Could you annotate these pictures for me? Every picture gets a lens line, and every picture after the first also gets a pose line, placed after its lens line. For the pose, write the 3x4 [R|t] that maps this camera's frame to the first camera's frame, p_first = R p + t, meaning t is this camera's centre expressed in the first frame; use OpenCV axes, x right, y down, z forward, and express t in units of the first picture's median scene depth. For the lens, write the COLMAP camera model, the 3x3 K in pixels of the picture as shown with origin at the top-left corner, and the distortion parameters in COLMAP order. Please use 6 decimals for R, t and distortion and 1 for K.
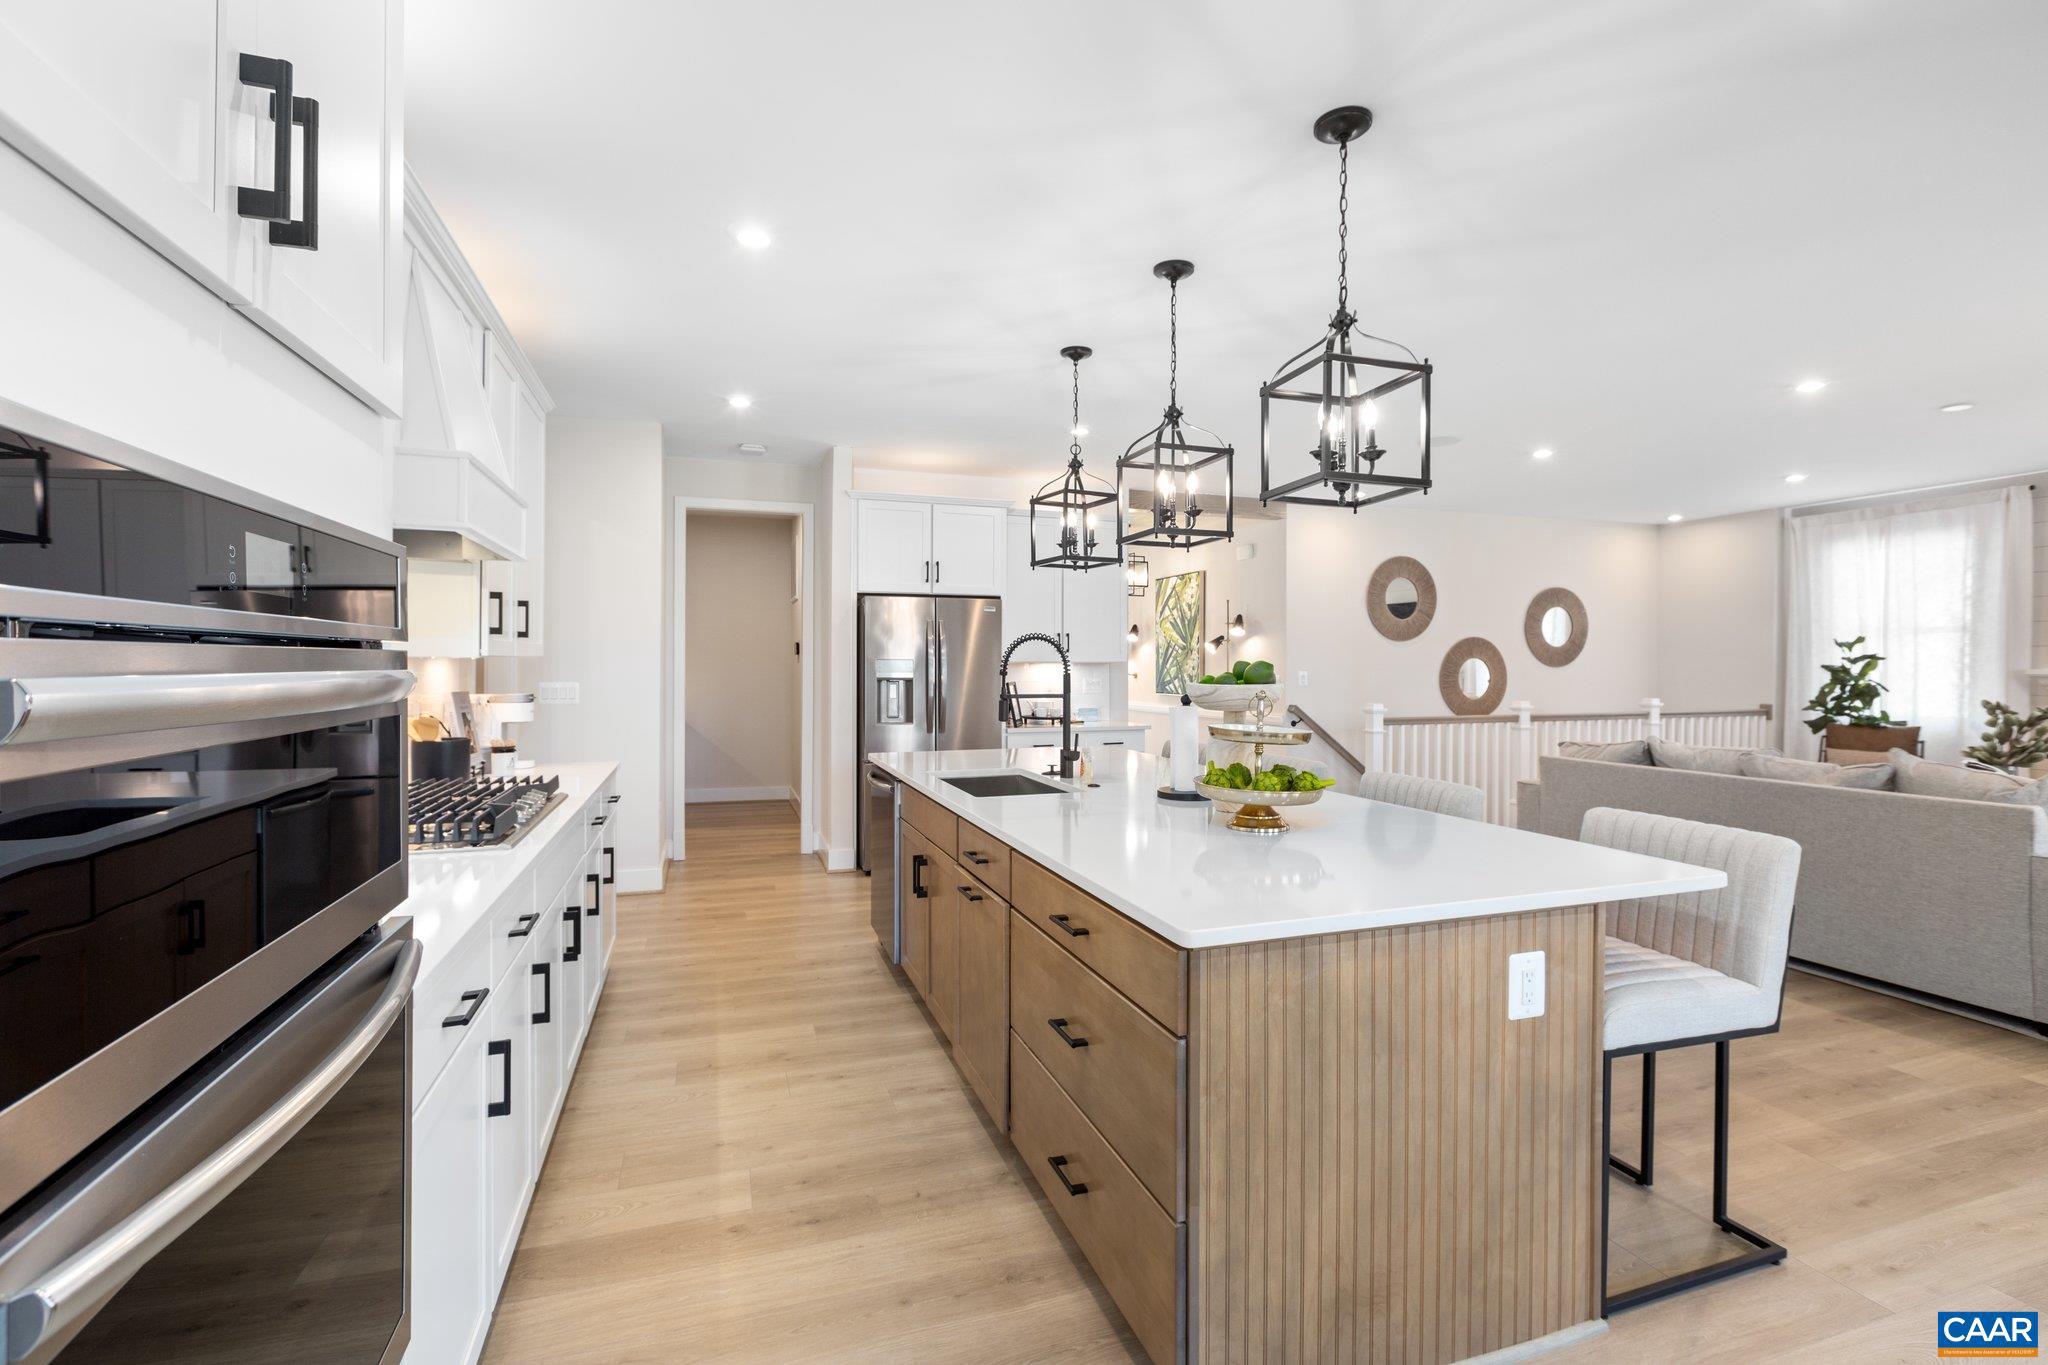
lens RADIAL K [[908.2, 0, 1019.1], [0, 908.2, 673.0], [0, 0, 1]] dist [0.003754, -0.001784]
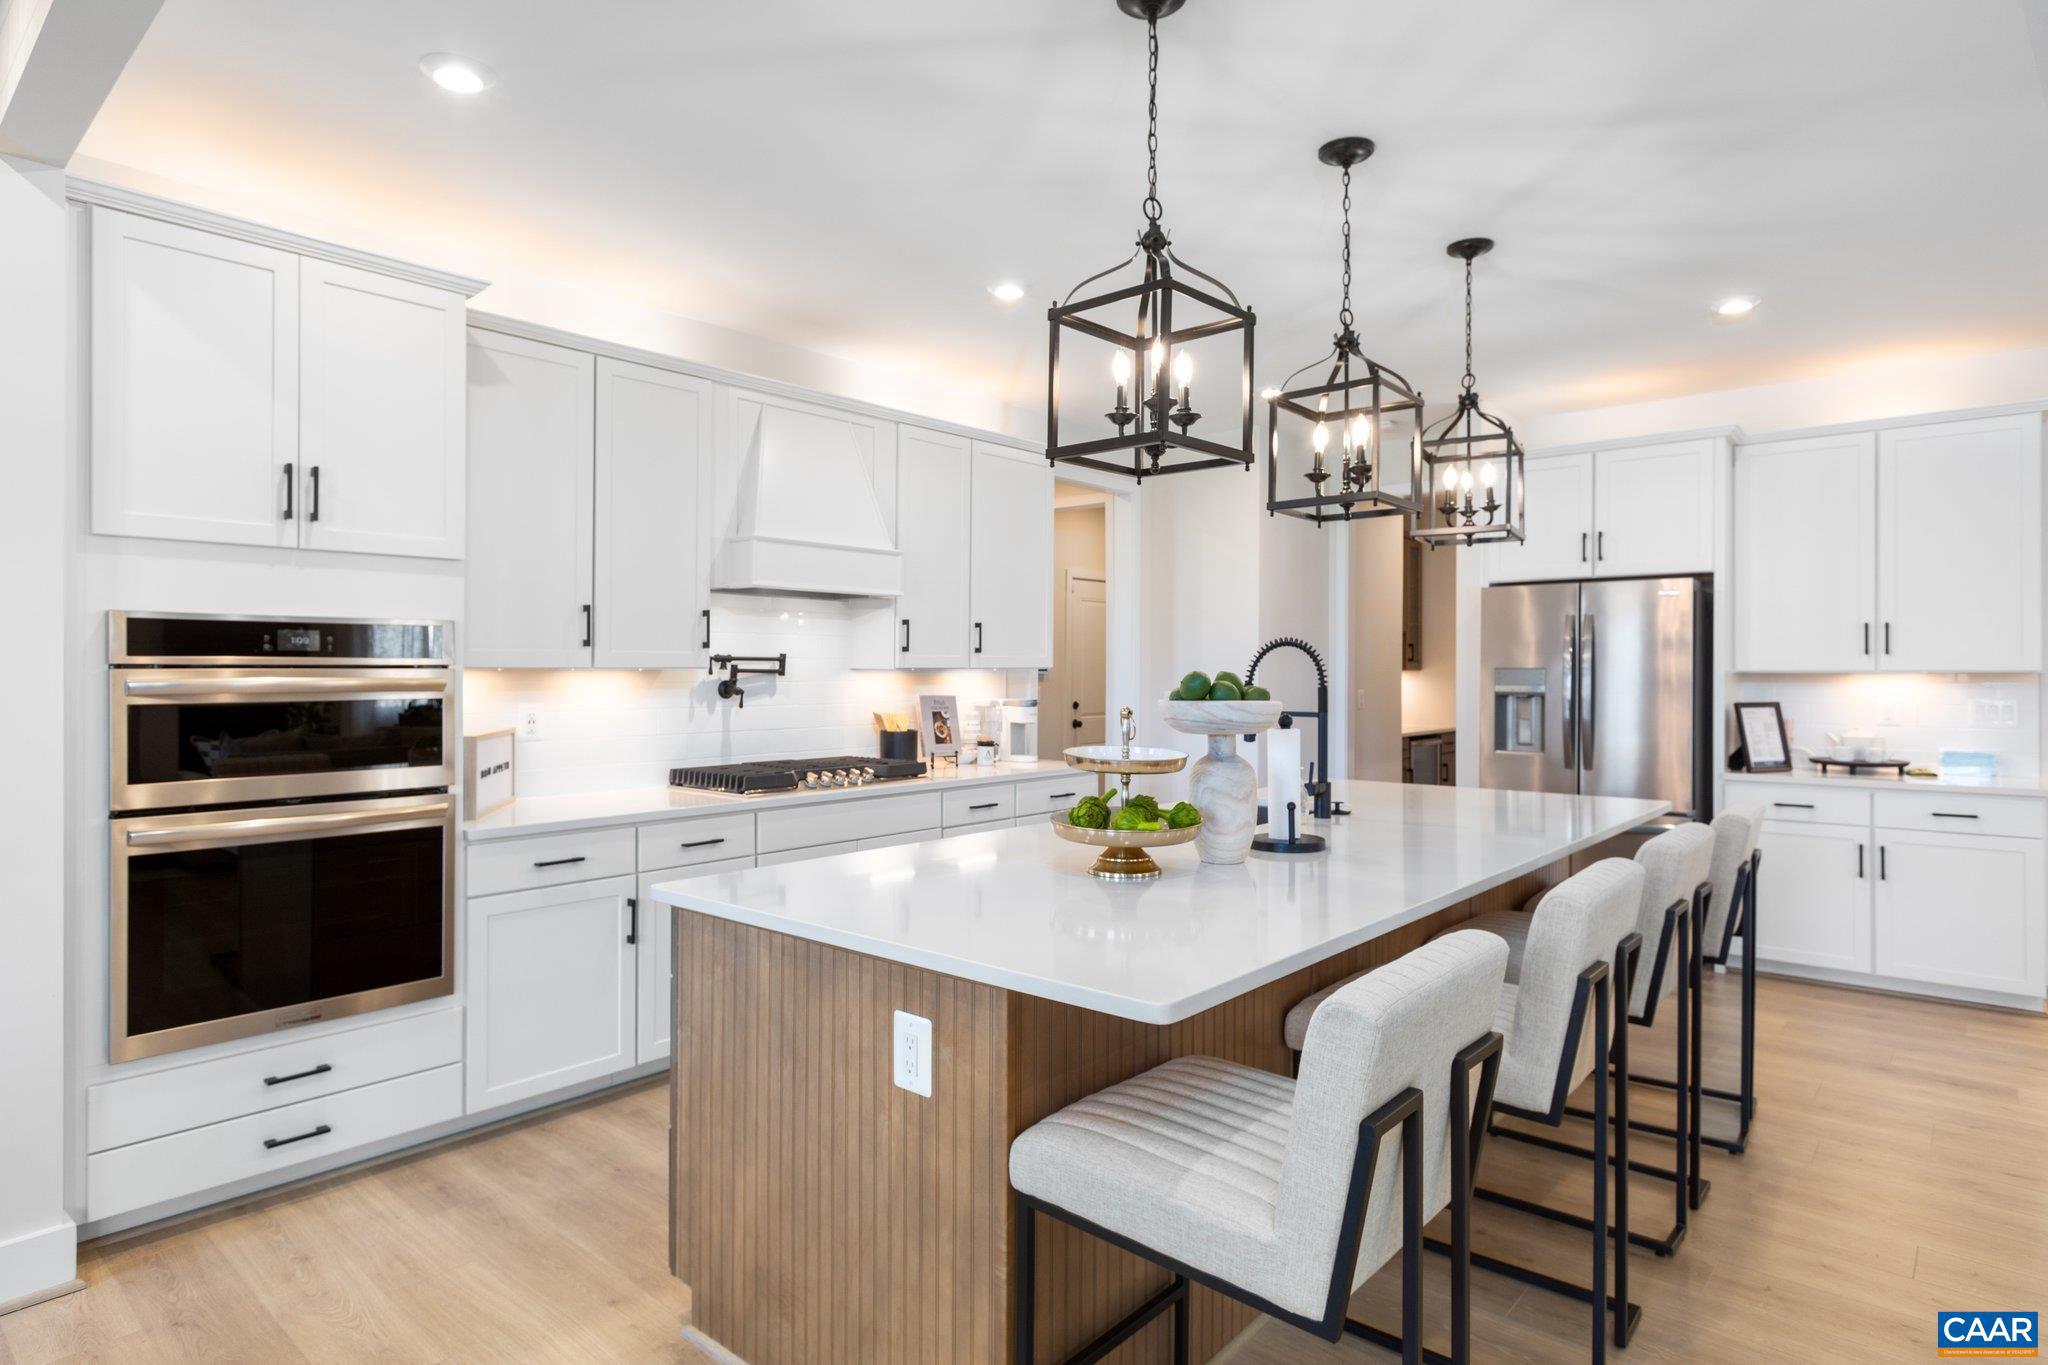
lens RADIAL K [[1112.8, 0, 1007.0], [0, 1112.8, 667.9], [0, 0, 1]] dist [0.000443, 0.001427]
pose [[0.491389, -0.003479, -0.870933, 0.419858], [-0.009714, 0.999908, -0.009475, -0.002112], [0.870886, 0.013116, 0.491310, 0.156323]]
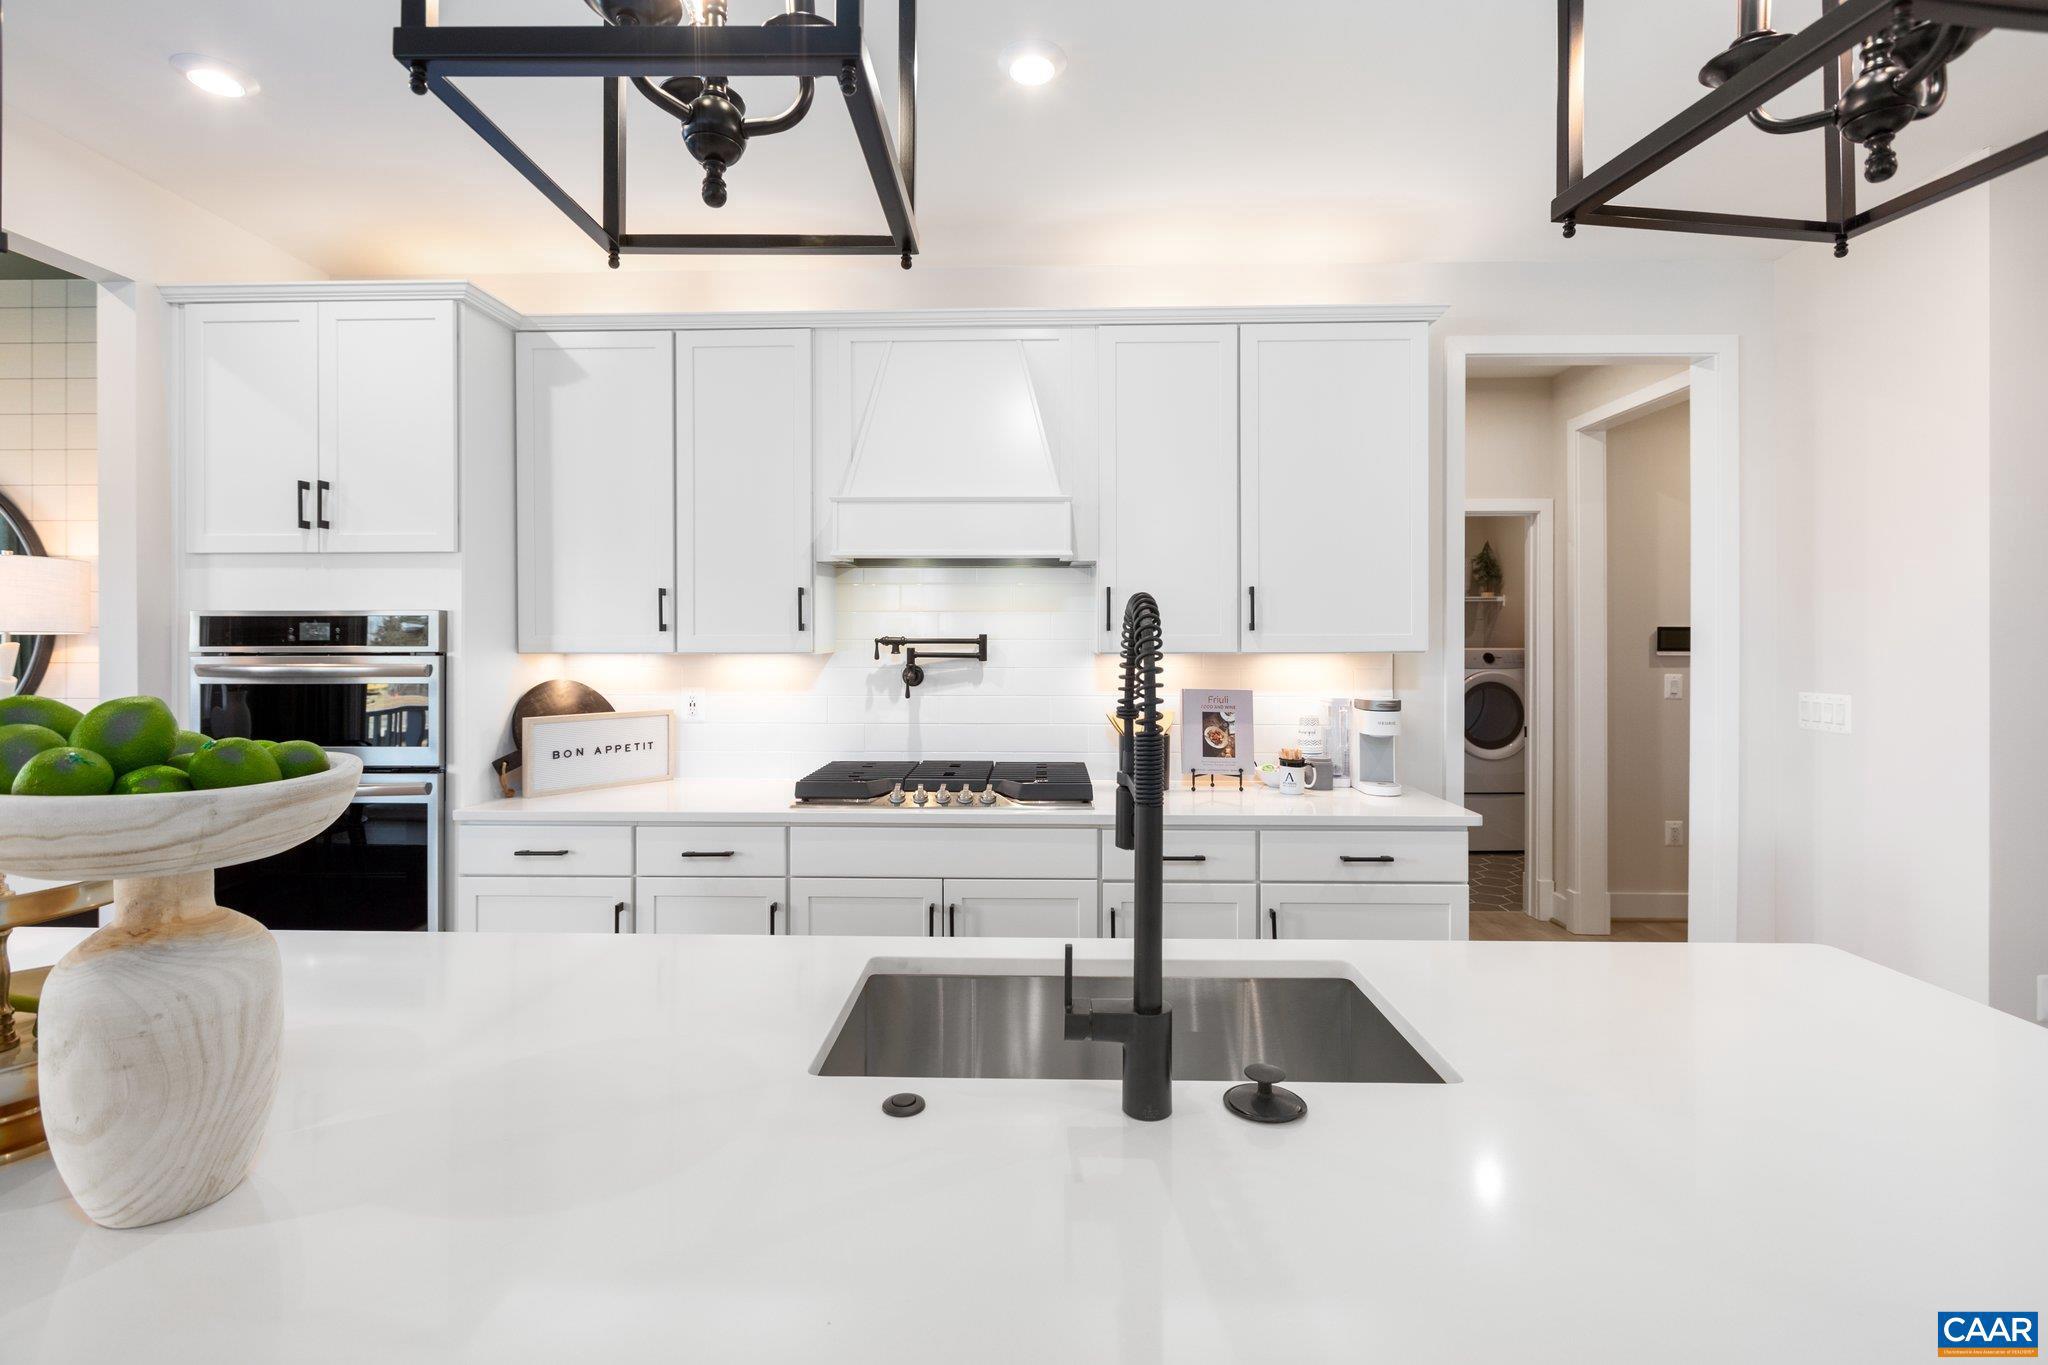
lens RADIAL K [[908.2, 0, 1004.3], [0, 908.2, 661.0], [0, 0, 1]] dist [0.003754, -0.001784]
pose [[-0.370315, 0.016879, -0.928753, 0.171069], [-0.010783, 0.999689, 0.022467, -0.013893], [0.928844, 0.018334, -0.370018, 0.586250]]
